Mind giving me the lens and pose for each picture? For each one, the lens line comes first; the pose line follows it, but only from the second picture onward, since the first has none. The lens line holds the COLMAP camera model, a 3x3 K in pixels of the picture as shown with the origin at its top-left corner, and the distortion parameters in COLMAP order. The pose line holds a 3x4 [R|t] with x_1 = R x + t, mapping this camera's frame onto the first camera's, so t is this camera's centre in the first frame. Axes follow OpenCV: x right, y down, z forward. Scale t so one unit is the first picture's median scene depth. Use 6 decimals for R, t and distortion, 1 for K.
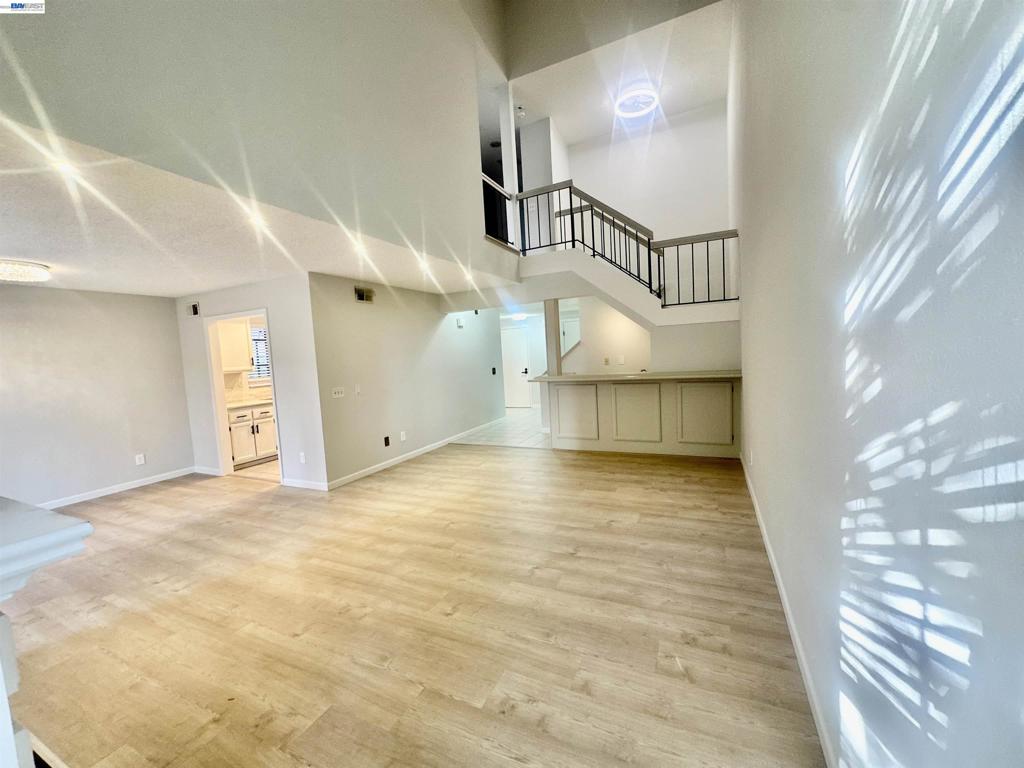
lens RADIAL K [[407.5, 0, 510.5], [0, 407.5, 384.5], [0, 0, 1]] dist [-0.004471, 0.000656]
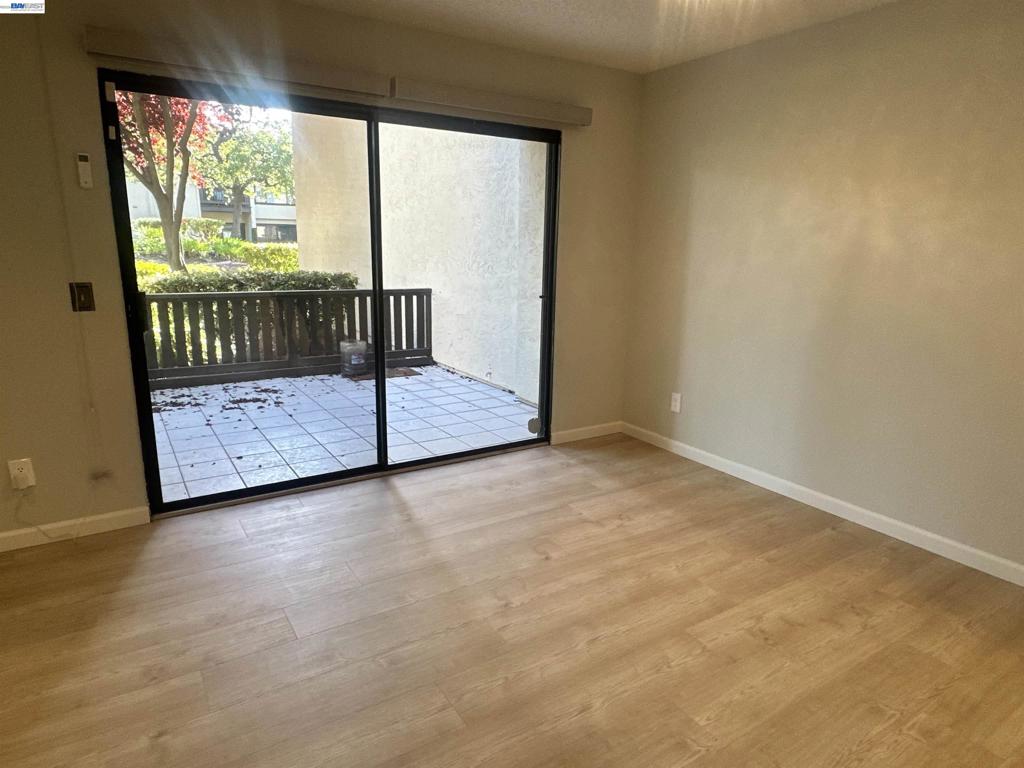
lens RADIAL K [[628.9, 0, 505.6], [0, 628.9, 388.9], [0, 0, 1]] dist [-0.005151, 0.004278]
pose [[-0.528752, 0.243073, -0.813226, -0.381267], [-0.054540, 0.946406, 0.318341, -0.040656], [0.847022, 0.212676, -0.487157, 0.938499]]
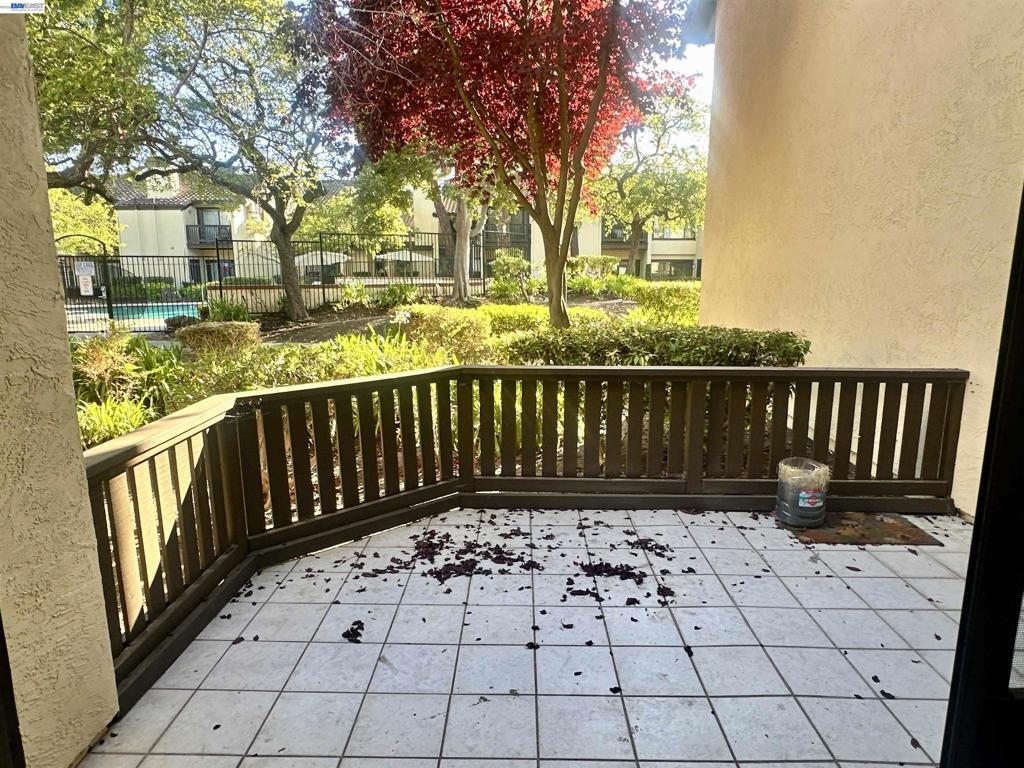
lens RADIAL K [[628.9, 0, 517.9], [0, 628.9, 389.1], [0, 0, 1]] dist [-0.005151, 0.004278]
pose [[-0.901729, 0.137602, -0.409817, -0.771124], [0.019839, 0.960163, 0.278735, 0.018084], [0.431845, 0.243213, -0.868537, 0.408323]]
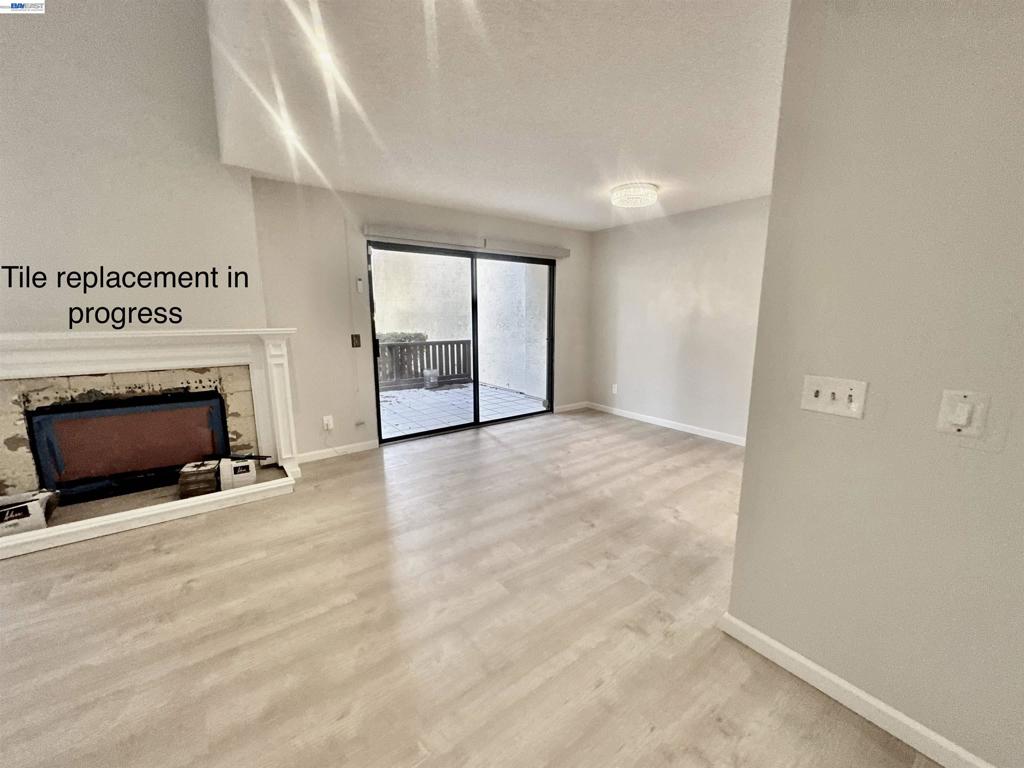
lens RADIAL K [[407.5, 0, 509.9], [0, 407.5, 385.7], [0, 0, 1]] dist [-0.004471, 0.000656]
pose [[-0.465575, 0.212956, -0.859005, -0.072185], [-0.040230, 0.964522, 0.260919, -0.056044], [0.884094, 0.156035, -0.440490, 0.962530]]
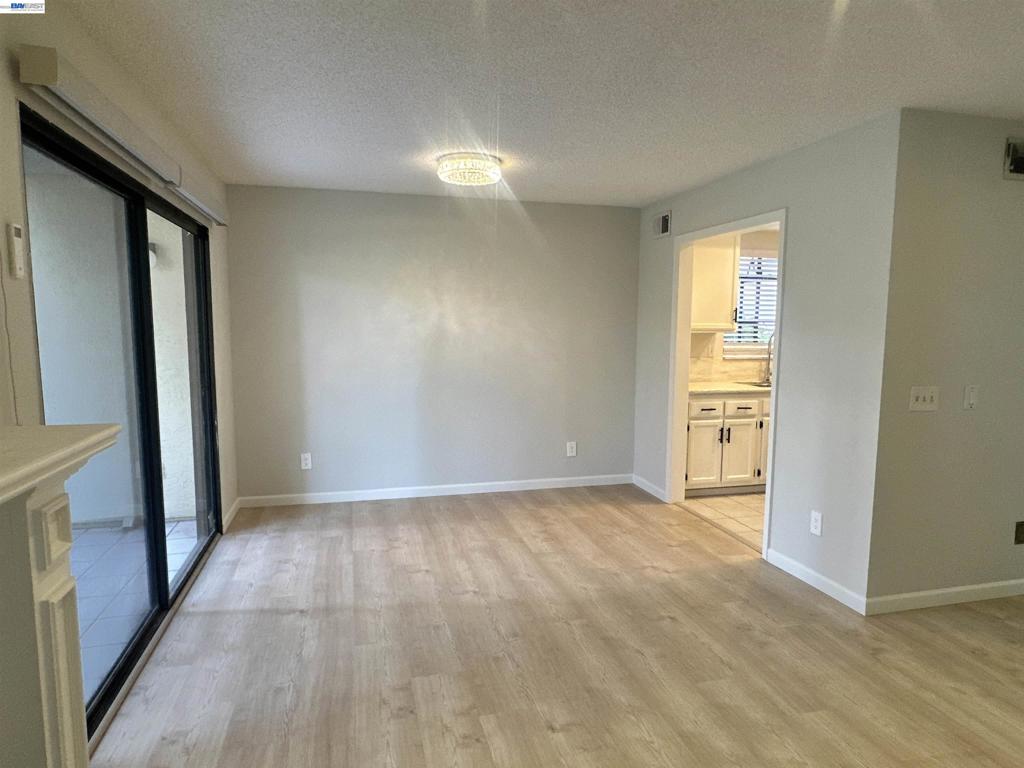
lens RADIAL K [[628.9, 0, 514.0], [0, 628.9, 389.9], [0, 0, 1]] dist [-0.005151, 0.004278]
pose [[0.646777, 0.141325, -0.749471, -0.219067], [-0.102152, 0.989880, 0.098502, -0.010861], [0.755807, 0.012851, 0.654668, 0.261318]]
